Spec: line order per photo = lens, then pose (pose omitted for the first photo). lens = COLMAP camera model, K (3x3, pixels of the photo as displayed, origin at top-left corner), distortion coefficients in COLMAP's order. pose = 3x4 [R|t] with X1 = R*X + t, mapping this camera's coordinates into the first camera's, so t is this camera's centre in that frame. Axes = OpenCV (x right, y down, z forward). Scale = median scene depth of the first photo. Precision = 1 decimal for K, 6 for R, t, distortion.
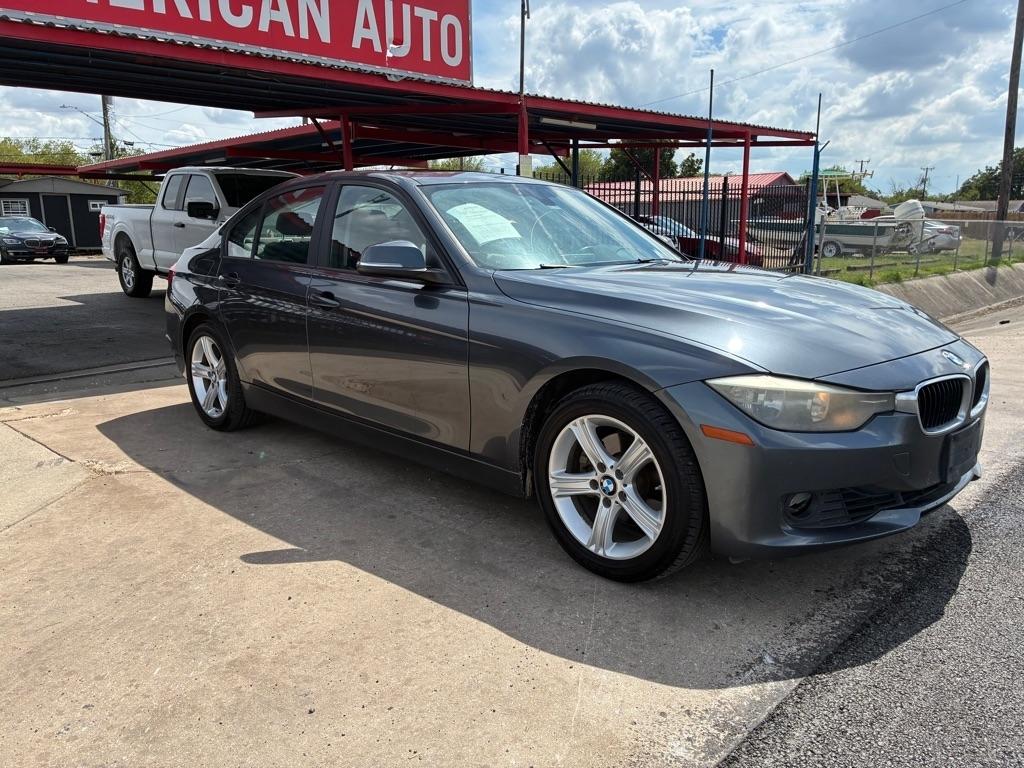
lens RADIAL K [[777.3, 0, 499.1], [0, 777.3, 393.1], [0, 0, 1]] dist [0.065380, -0.093308]
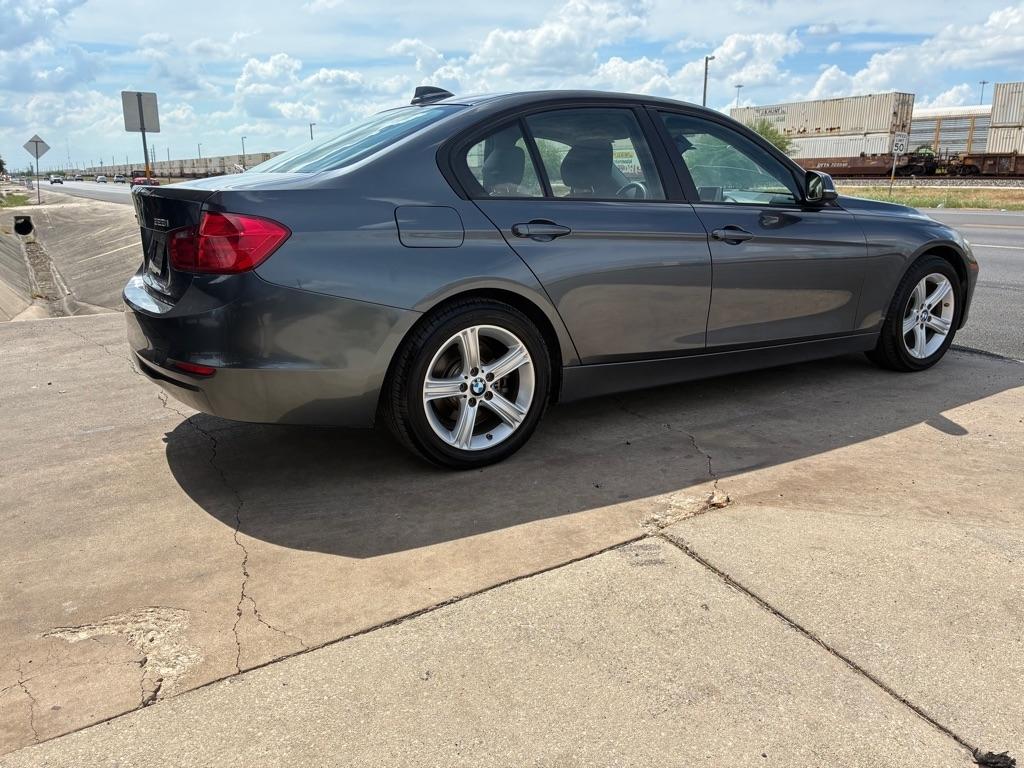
lens RADIAL K [[777.3, 0, 520.7], [0, 777.3, 383.9], [0, 0, 1]] dist [0.065380, -0.093308]
pose [[0.209282, -0.236590, 0.948803, -1.043782], [0.200416, 0.960069, 0.195193, -0.153291], [-0.957097, 0.149305, 0.248341, 0.873813]]
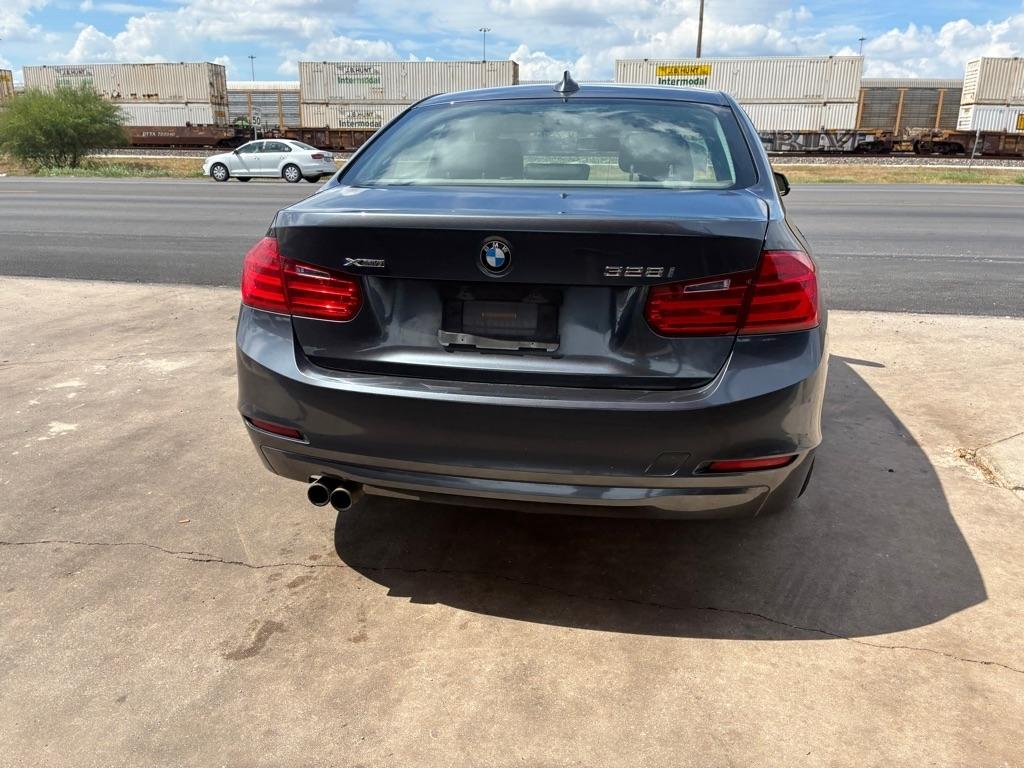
lens RADIAL K [[777.3, 0, 508.2], [0, 777.3, 400.3], [0, 0, 1]] dist [0.065380, -0.093308]
pose [[-0.565959, -0.243756, 0.787574, -0.779191], [0.169596, 0.900438, 0.400561, -0.336027], [-0.806801, 0.360270, -0.468271, 1.586795]]
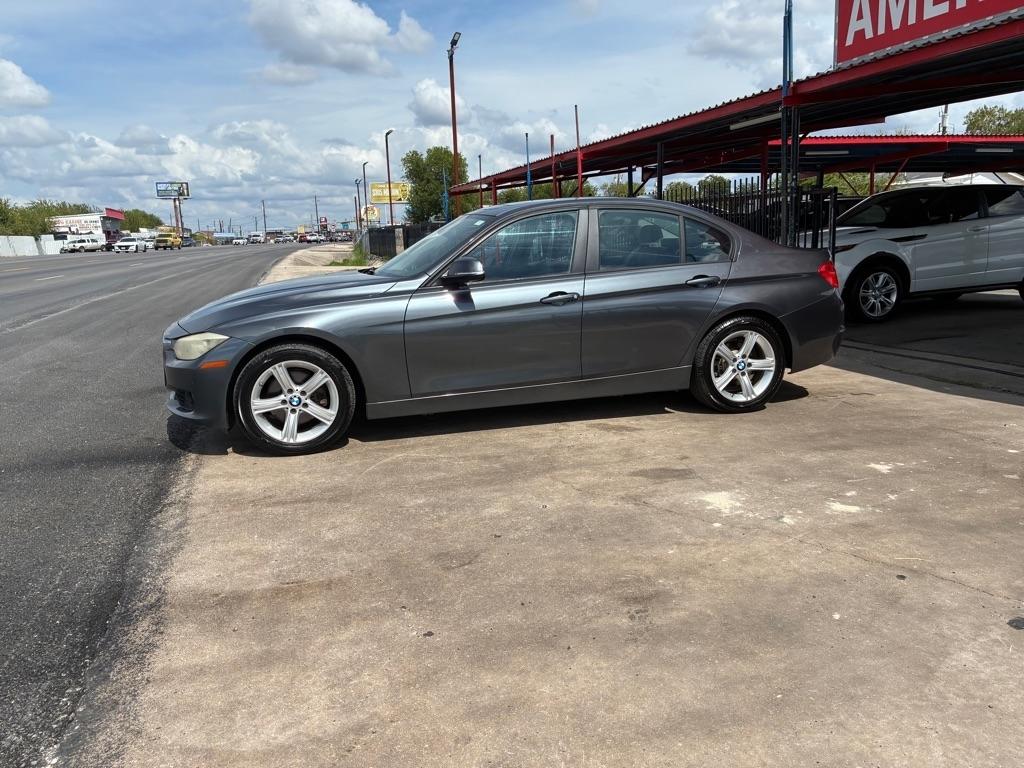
lens RADIAL K [[777.3, 0, 511.5], [0, 777.3, 382.8], [0, 0, 1]] dist [0.065380, -0.093308]
pose [[-0.465621, 0.189605, -0.864435, 1.145908], [-0.149655, 0.945842, 0.288072, -0.358587], [0.872239, 0.263499, -0.412028, 1.563568]]
